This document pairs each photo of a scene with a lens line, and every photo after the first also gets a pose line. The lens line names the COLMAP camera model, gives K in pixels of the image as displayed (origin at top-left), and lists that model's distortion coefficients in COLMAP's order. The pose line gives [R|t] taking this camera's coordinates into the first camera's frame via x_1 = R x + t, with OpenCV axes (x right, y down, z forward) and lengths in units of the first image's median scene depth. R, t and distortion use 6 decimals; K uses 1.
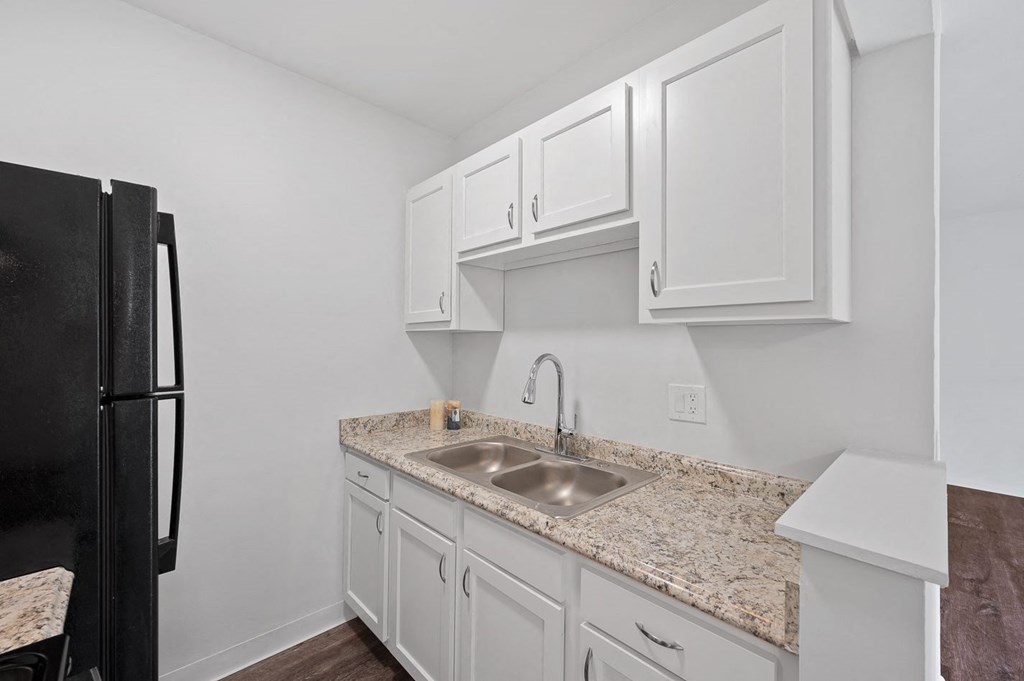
lens RADIAL K [[400.2, 0, 536.4], [0, 400.2, 341.5], [0, 0, 1]] dist [0.000942, -0.000029]
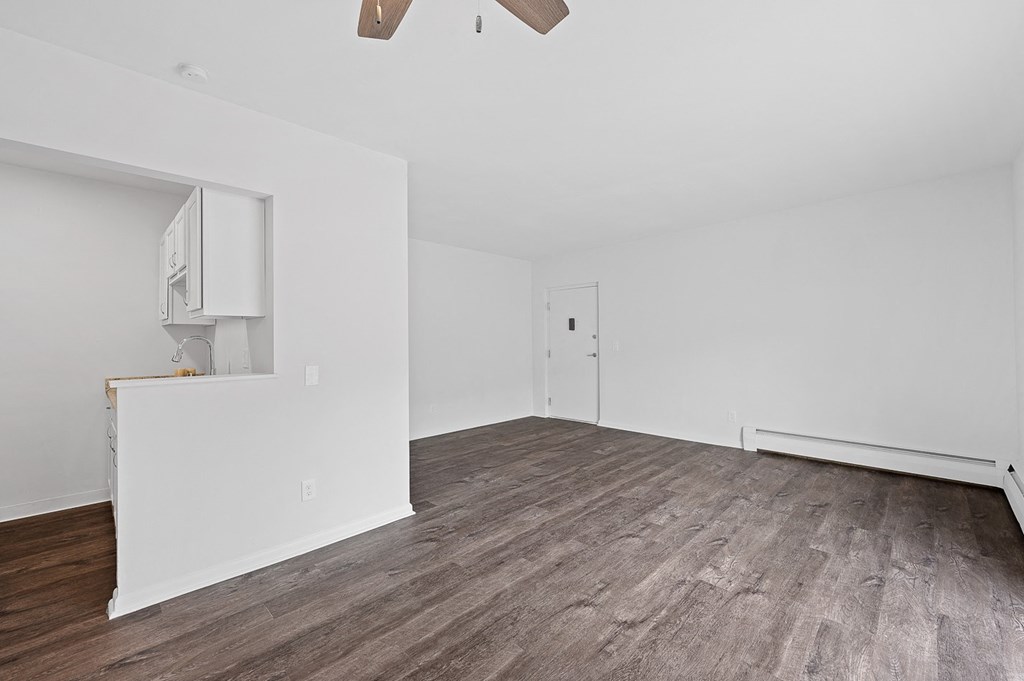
lens RADIAL K [[412.3, 0, 515.2], [0, 412.3, 336.5], [0, 0, 1]] dist [0.001071, 0.000320]
pose [[0.999271, -0.008473, 0.037226, 1.377403], [0.008646, 0.999952, -0.004506, 0.052108], [-0.037186, 0.004825, 0.999297, -0.938573]]
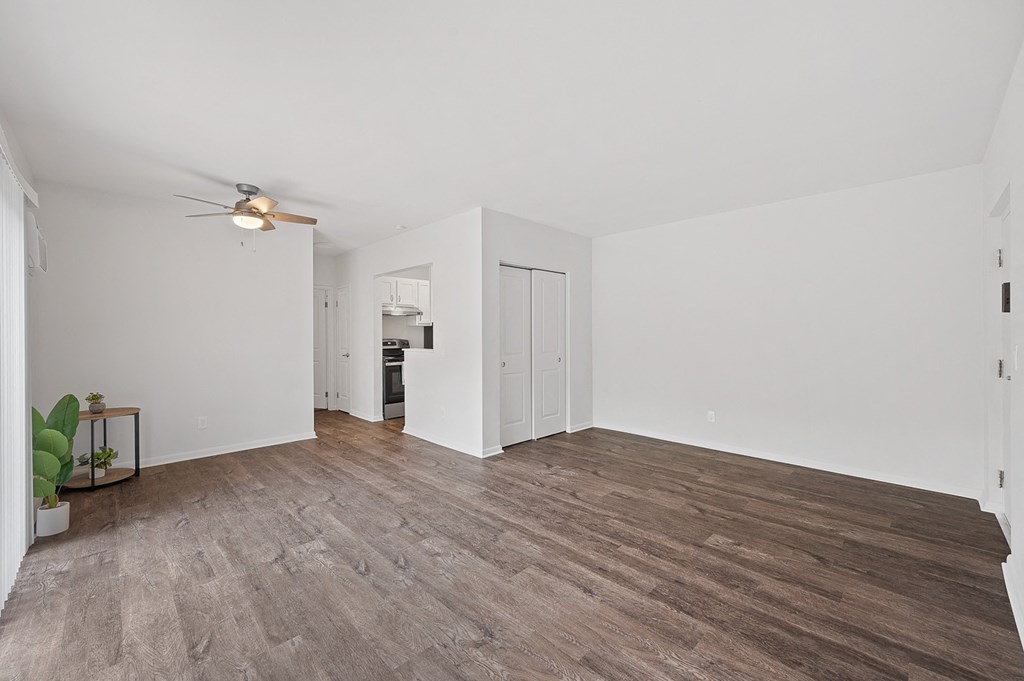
lens RADIAL K [[412.3, 0, 515.2], [0, 412.3, 336.5], [0, 0, 1]] dist [0.001071, 0.000320]
pose [[0.035270, 0.008308, -0.999343, 3.591606], [0.006502, 0.999942, 0.008543, 0.051330], [0.999357, -0.006799, 0.035214, 1.069705]]
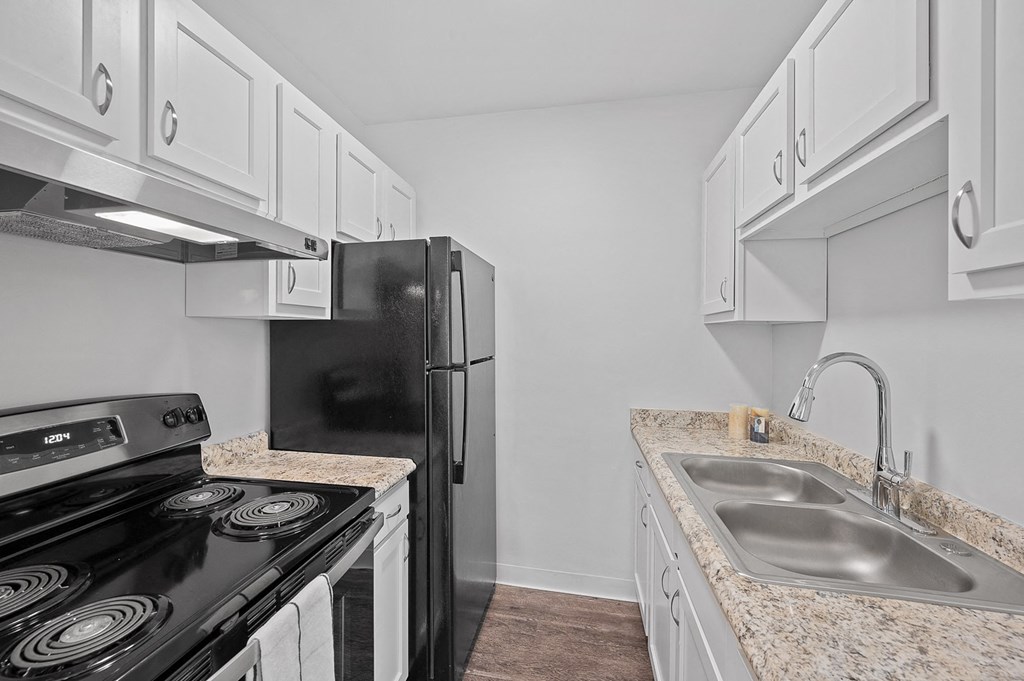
lens RADIAL K [[412.3, 0, 515.2], [0, 412.3, 336.5], [0, 0, 1]] dist [0.001071, 0.000320]
pose [[0.584593, 0.004363, -0.811315, 0.253413], [-0.003631, 0.999990, 0.002761, 0.003143], [0.811319, 0.001332, 0.584602, 0.130435]]
